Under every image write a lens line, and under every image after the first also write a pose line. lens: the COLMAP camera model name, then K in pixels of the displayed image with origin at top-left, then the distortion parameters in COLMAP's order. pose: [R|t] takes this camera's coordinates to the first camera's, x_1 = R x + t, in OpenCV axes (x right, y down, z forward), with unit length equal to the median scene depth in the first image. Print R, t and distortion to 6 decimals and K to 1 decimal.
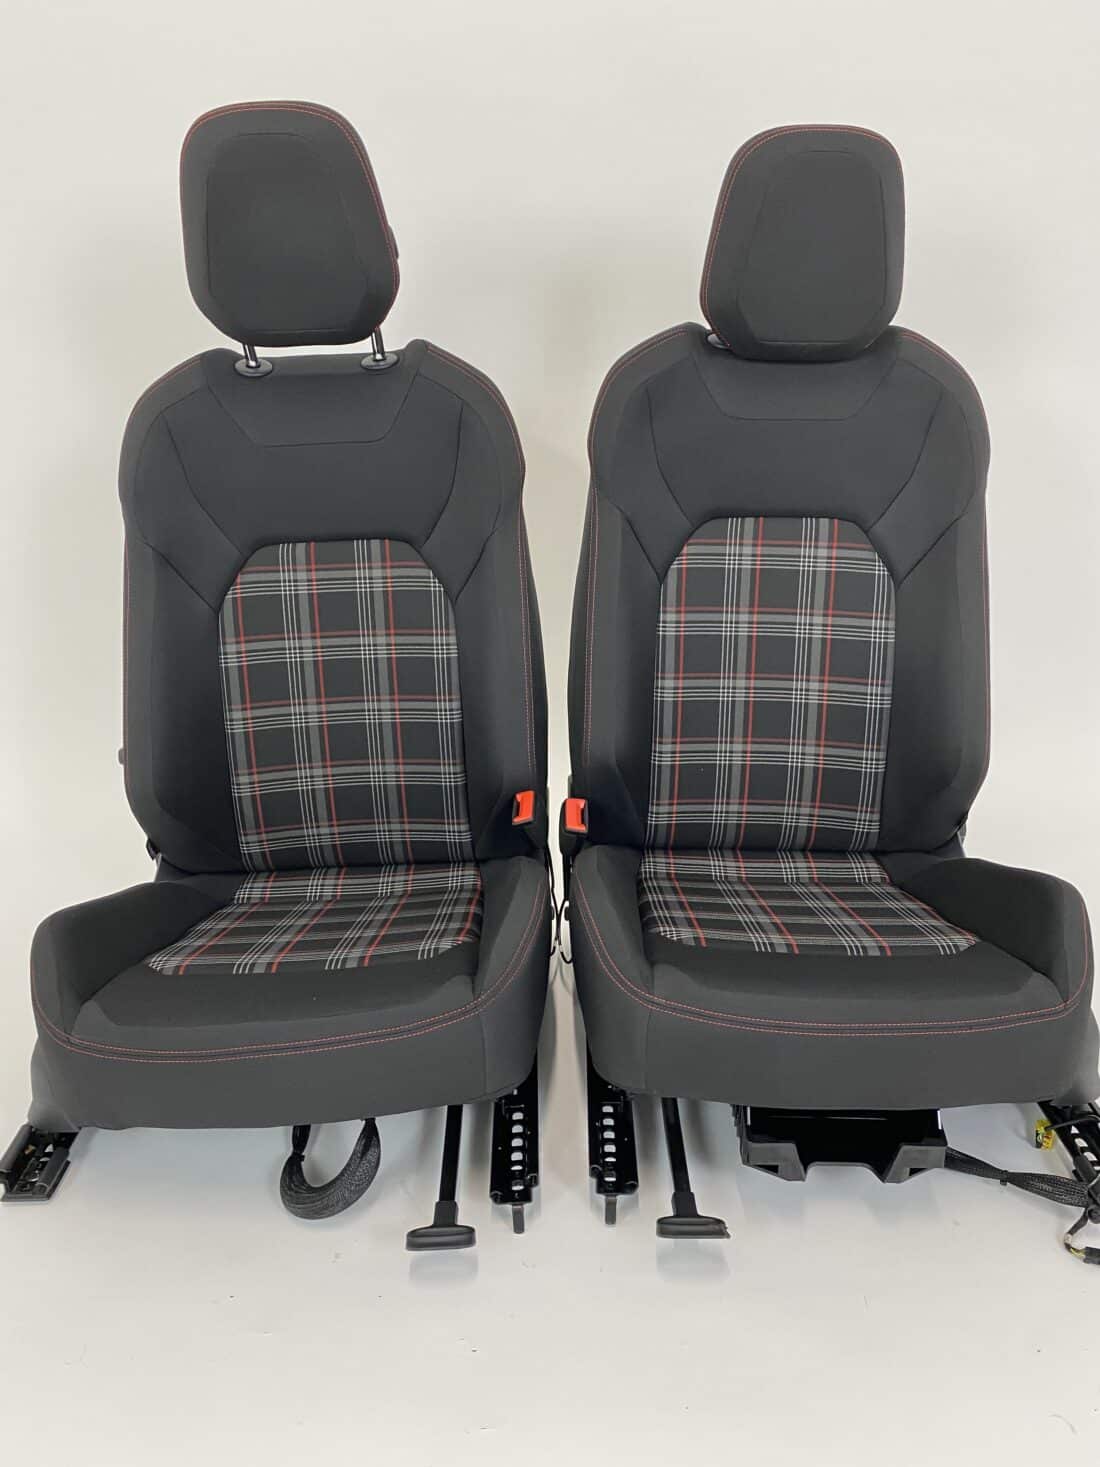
lens RADIAL K [[1128.7, 0, 556.7], [0, 1128.7, 734.6], [0, 0, 1]] dist [0.098972, -0.216722]
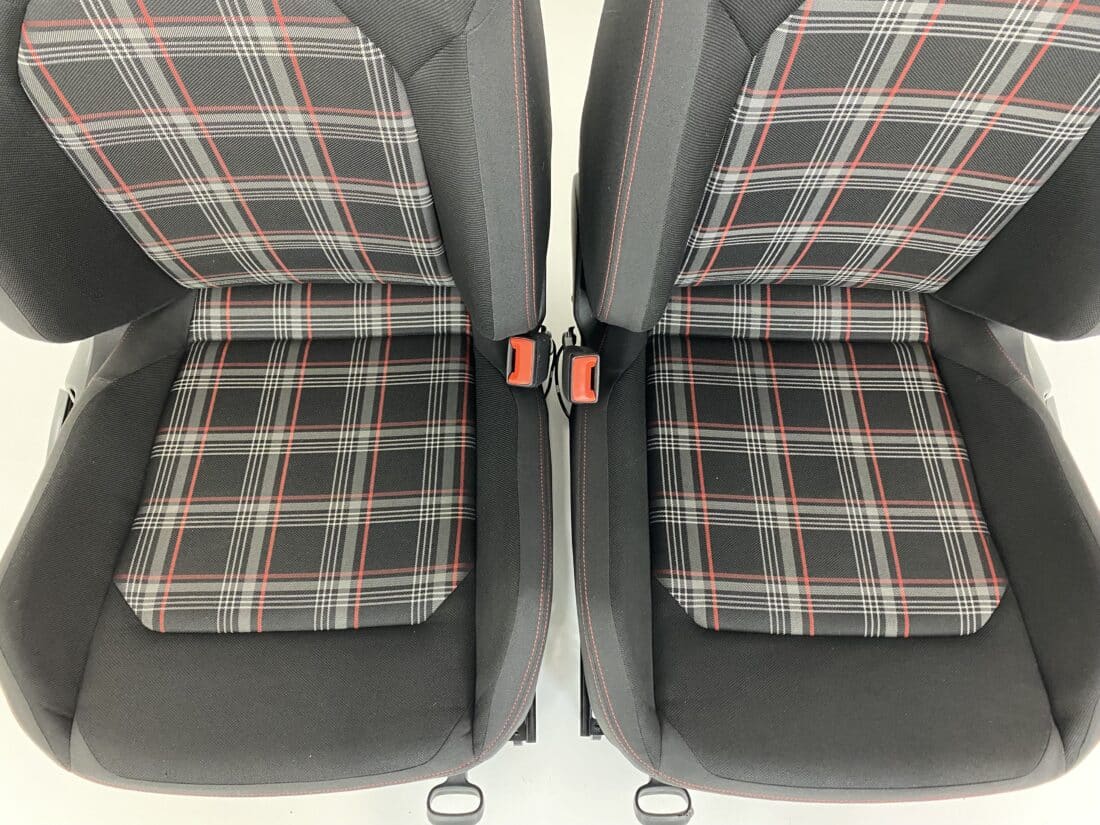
lens RADIAL K [[846.3, 0, 549.6], [0, 846.3, 417.9], [0, 0, 1]] dist [0.098972, -0.216722]
pose [[0.999426, 0.013144, 0.031238, -0.025551], [-0.033151, 0.570650, 0.820524, -0.387758], [-0.007041, -0.821088, 0.570758, 0.590177]]
